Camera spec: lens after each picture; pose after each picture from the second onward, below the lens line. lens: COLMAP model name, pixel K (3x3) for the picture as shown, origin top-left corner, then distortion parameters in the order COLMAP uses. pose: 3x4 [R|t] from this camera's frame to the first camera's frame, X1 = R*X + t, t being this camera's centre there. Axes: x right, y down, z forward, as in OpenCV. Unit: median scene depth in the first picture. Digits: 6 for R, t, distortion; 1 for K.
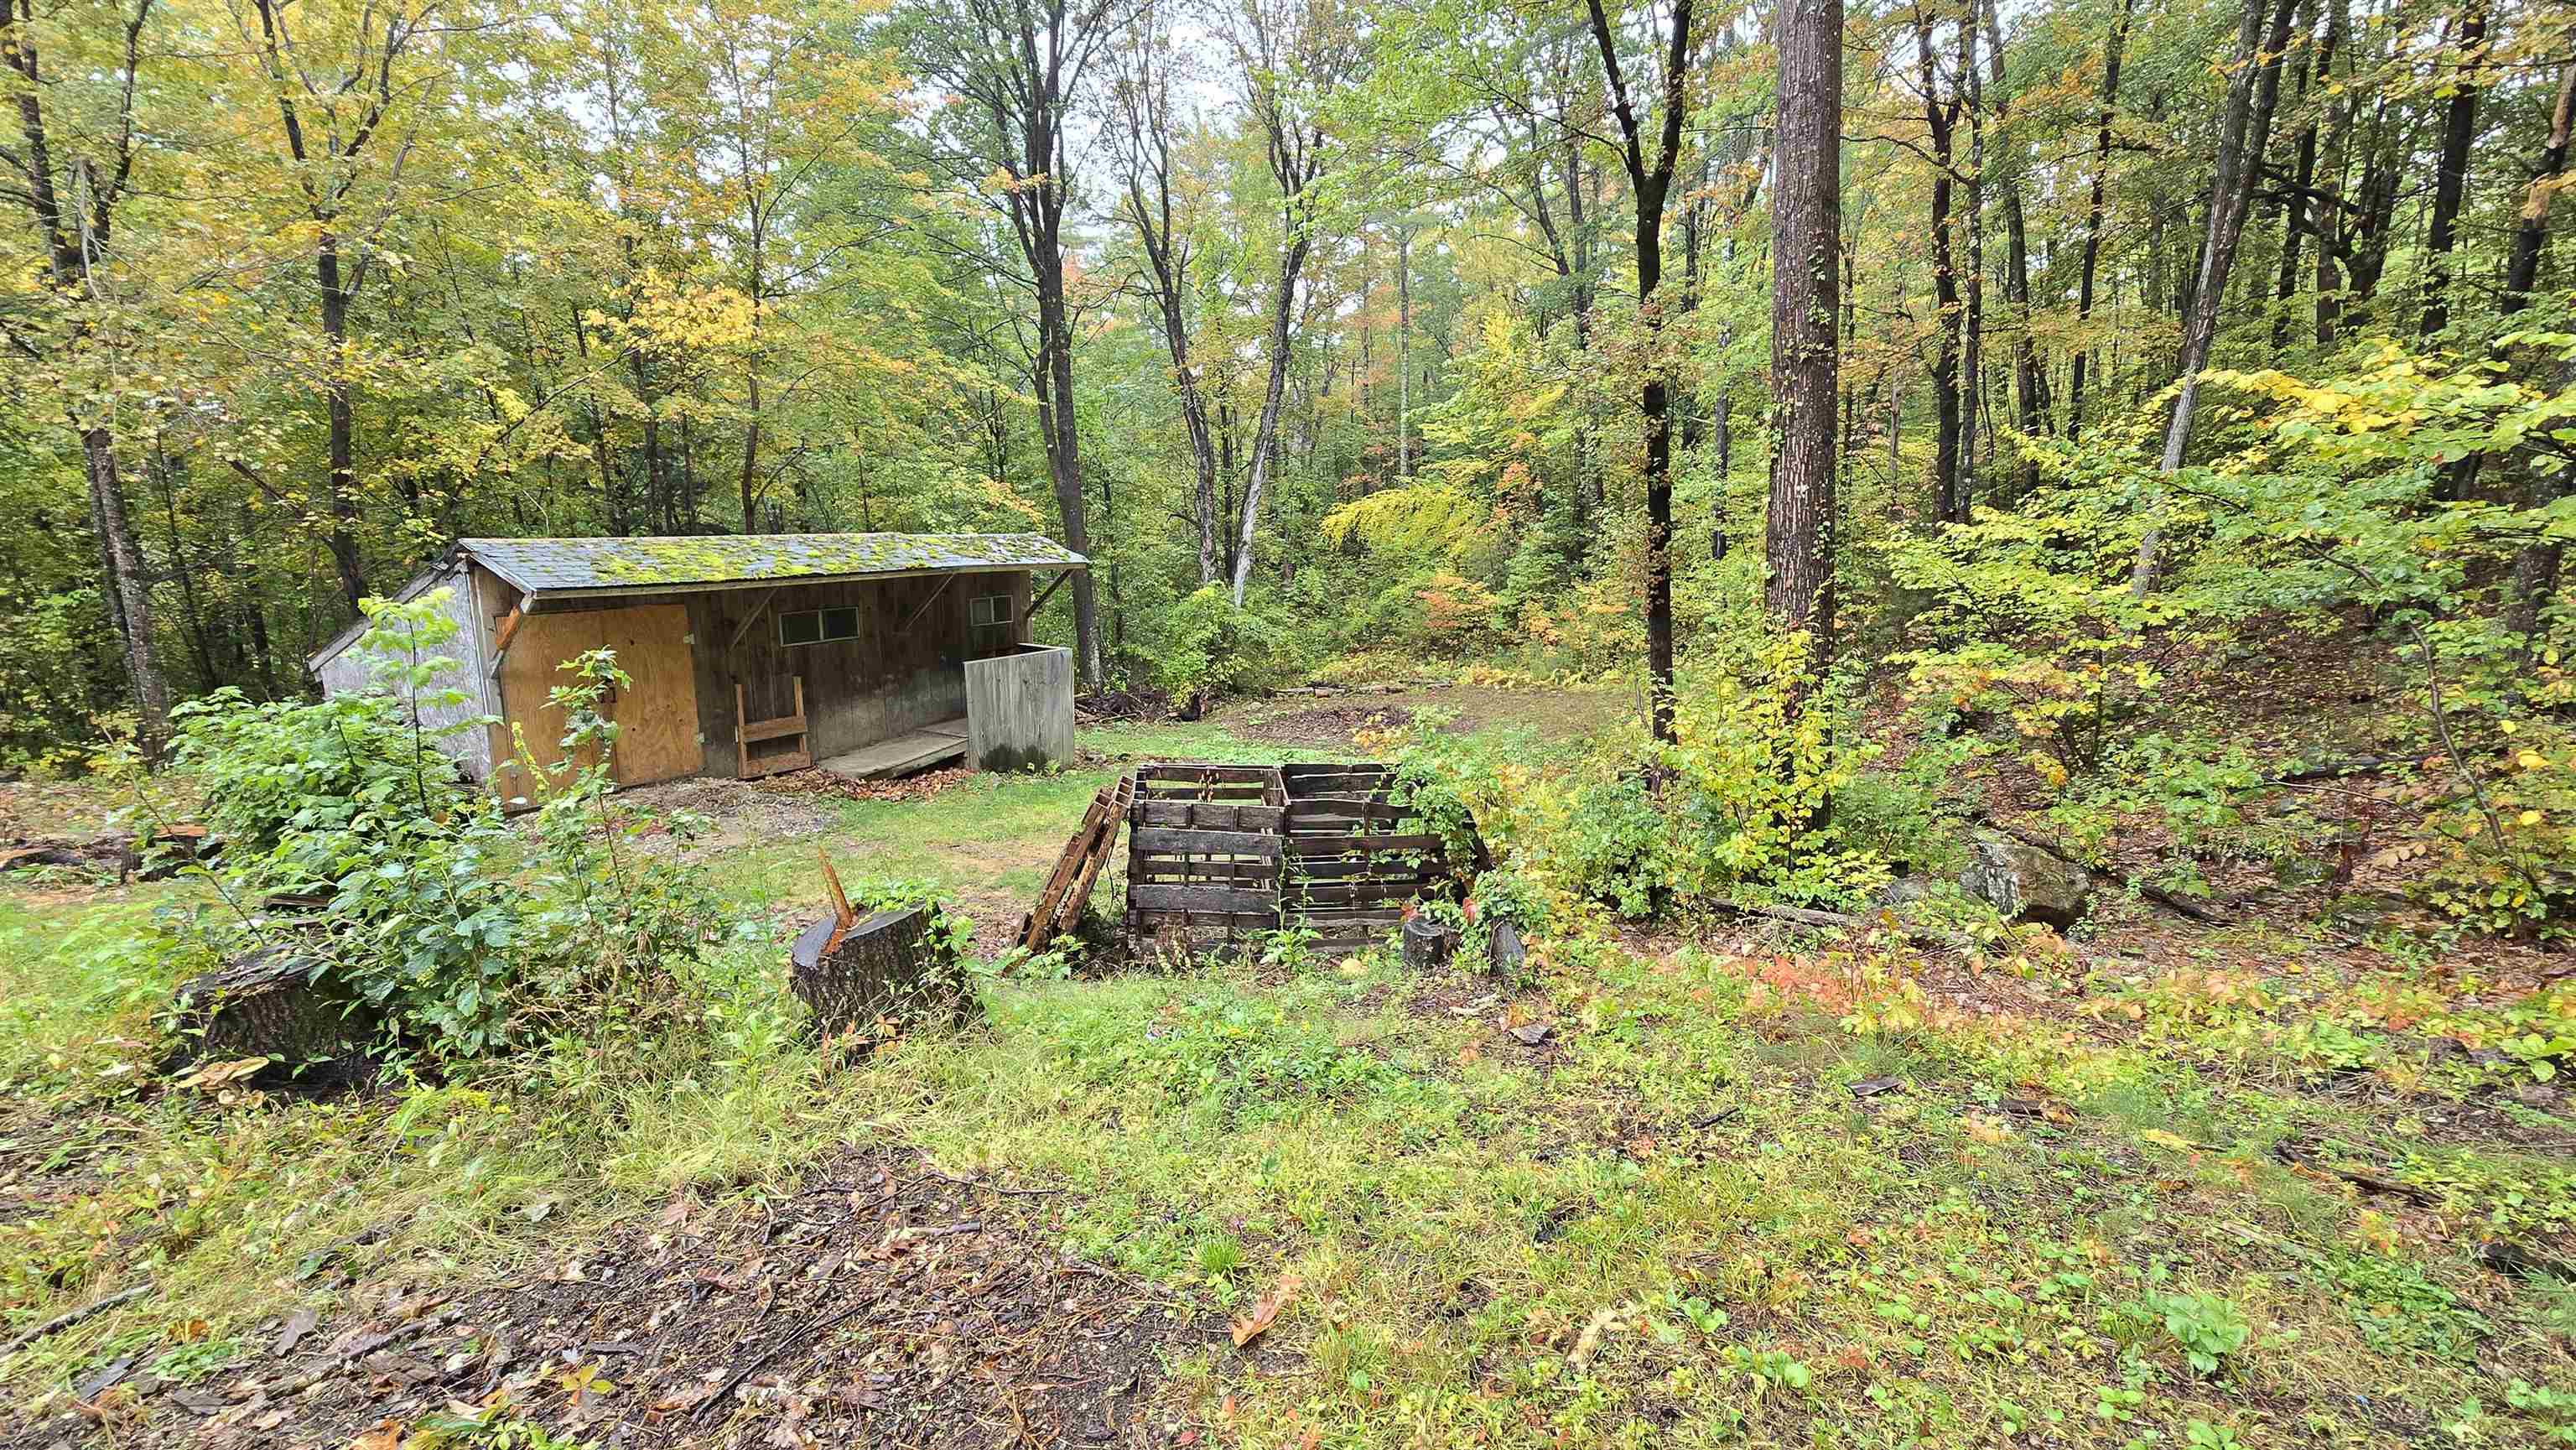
lens RADIAL K [[1066.1, 0, 1290.0], [0, 1066.1, 726.2], [0, 0, 1]] dist [0.000206, -0.000001]
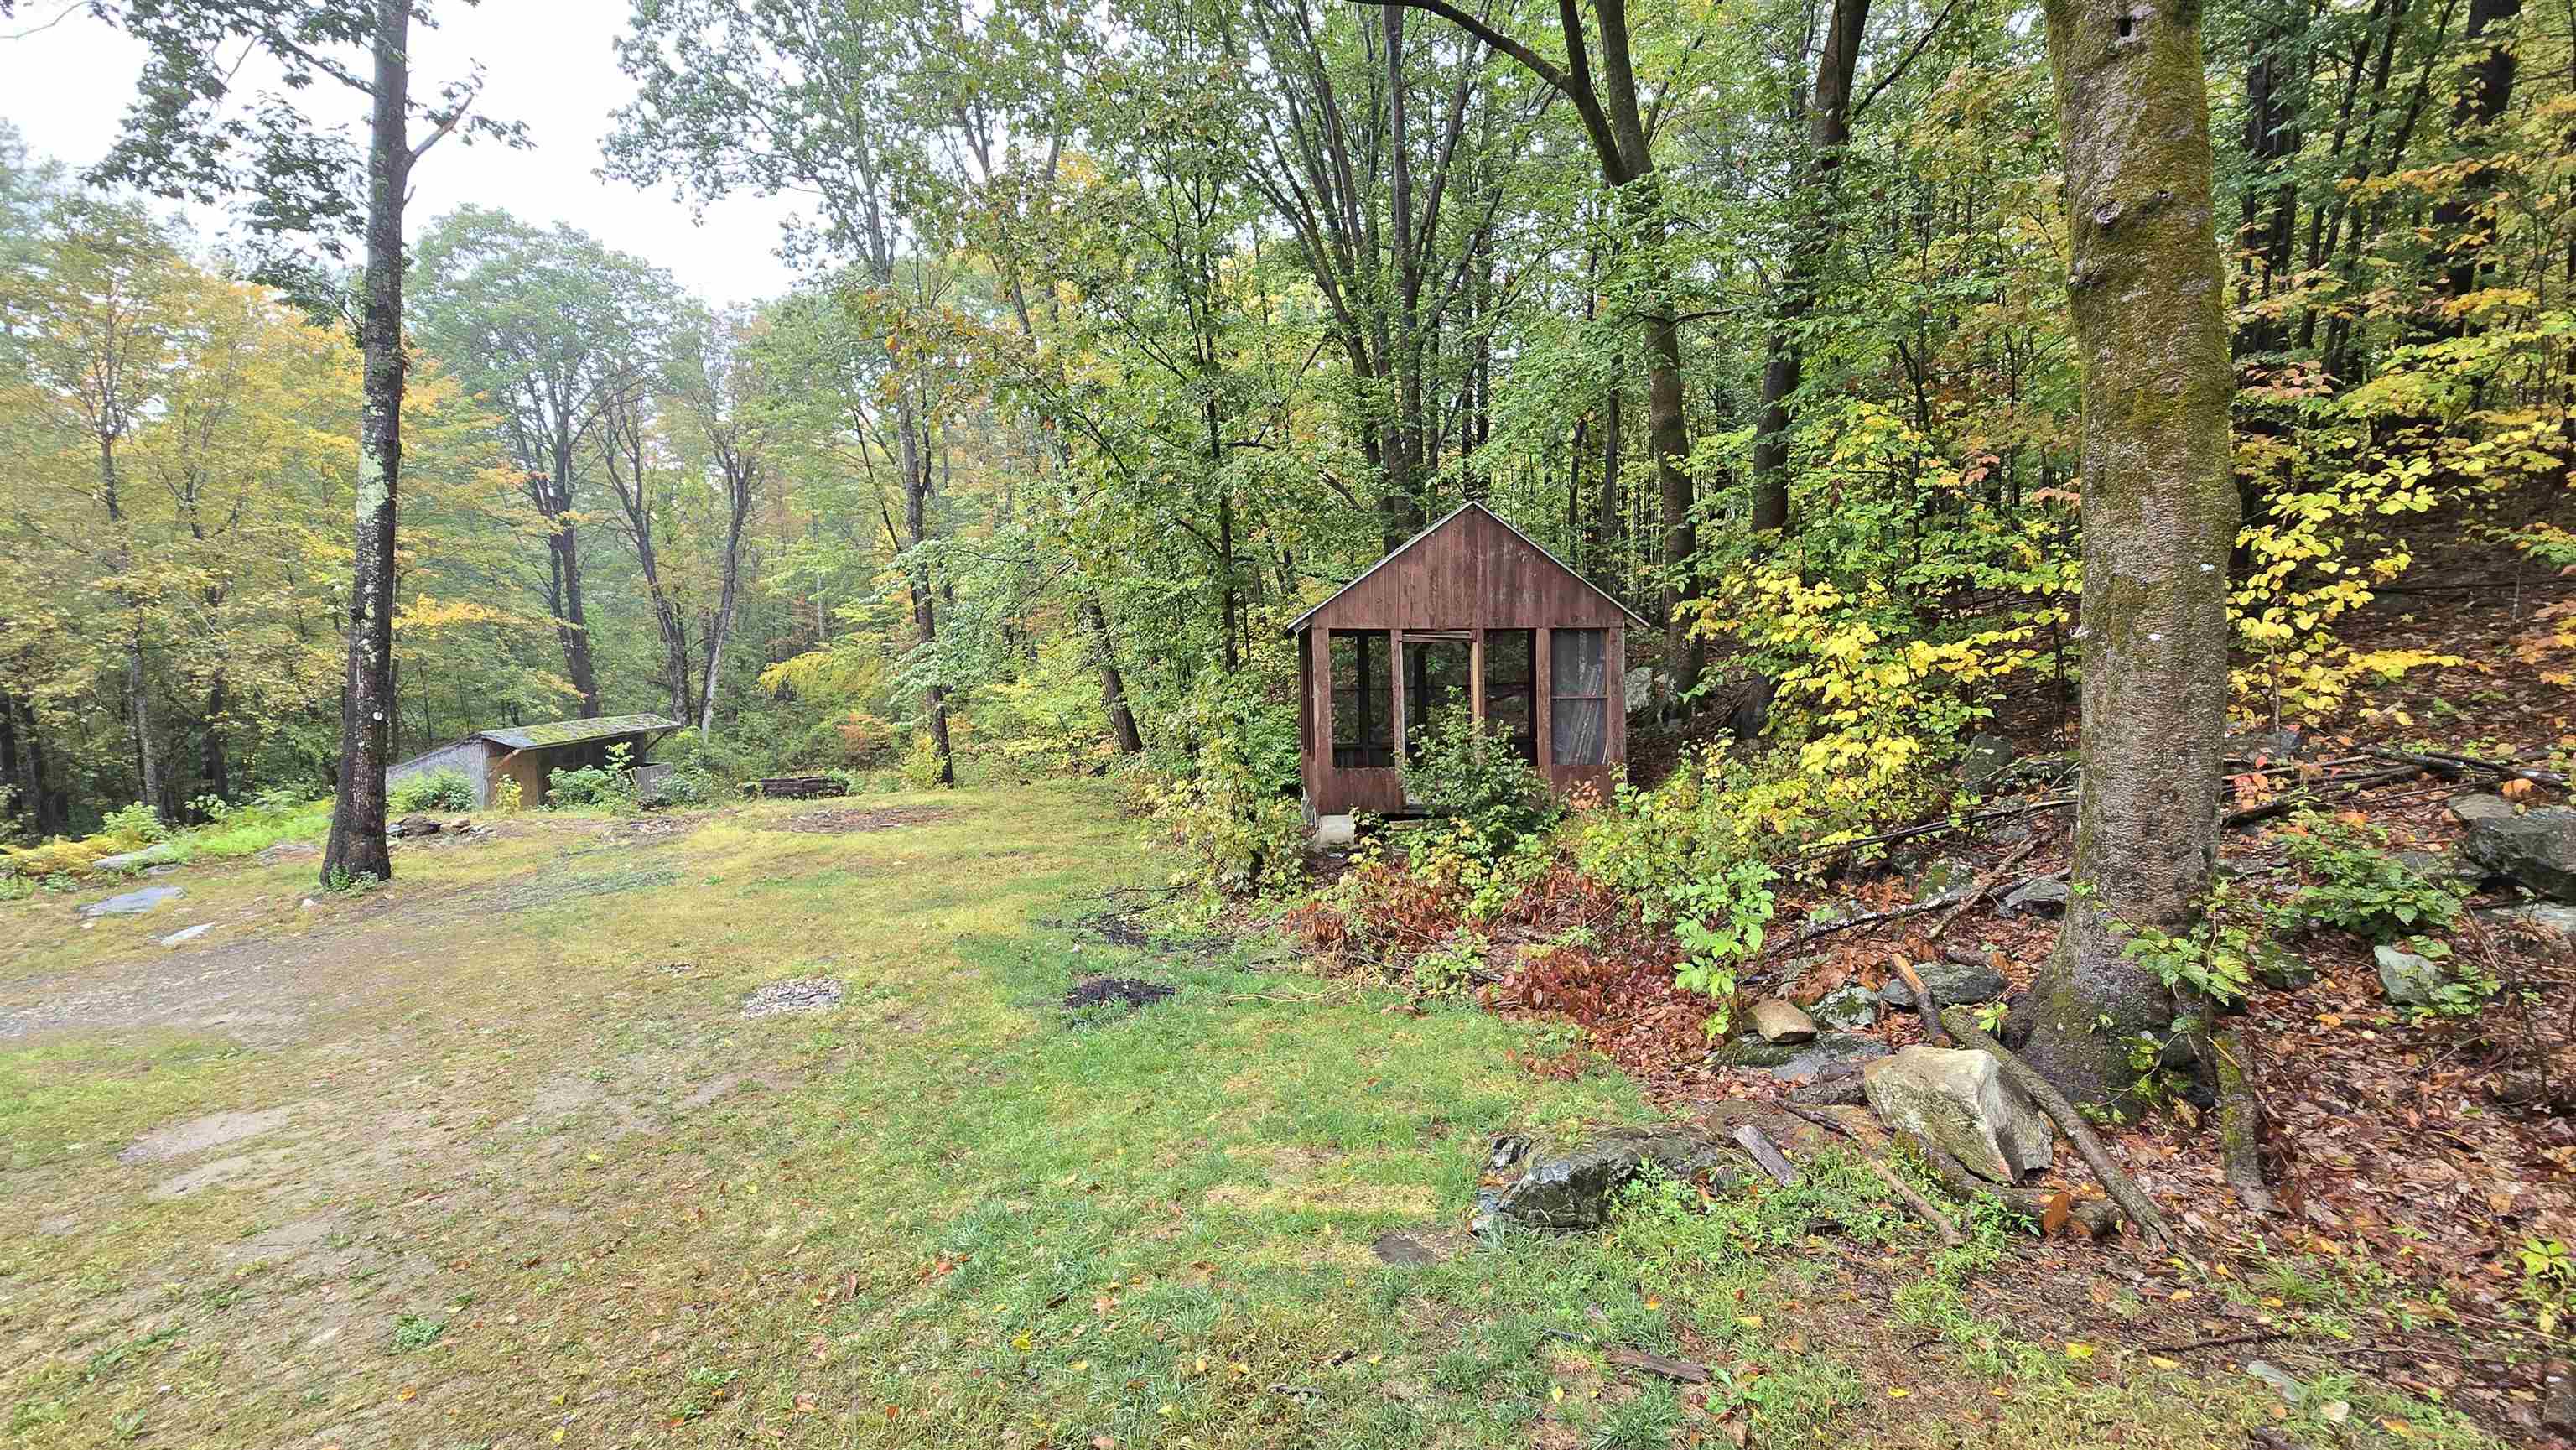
lens RADIAL K [[1066.1, 0, 1293.2], [0, 1066.1, 723.2], [0, 0, 1]] dist [0.000206, -0.000001]
pose [[0.868224, -0.053323, 0.493298, -0.055418], [0.108999, 0.990420, -0.084783, 0.057475], [-0.484051, 0.127380, 0.865719, -0.519848]]
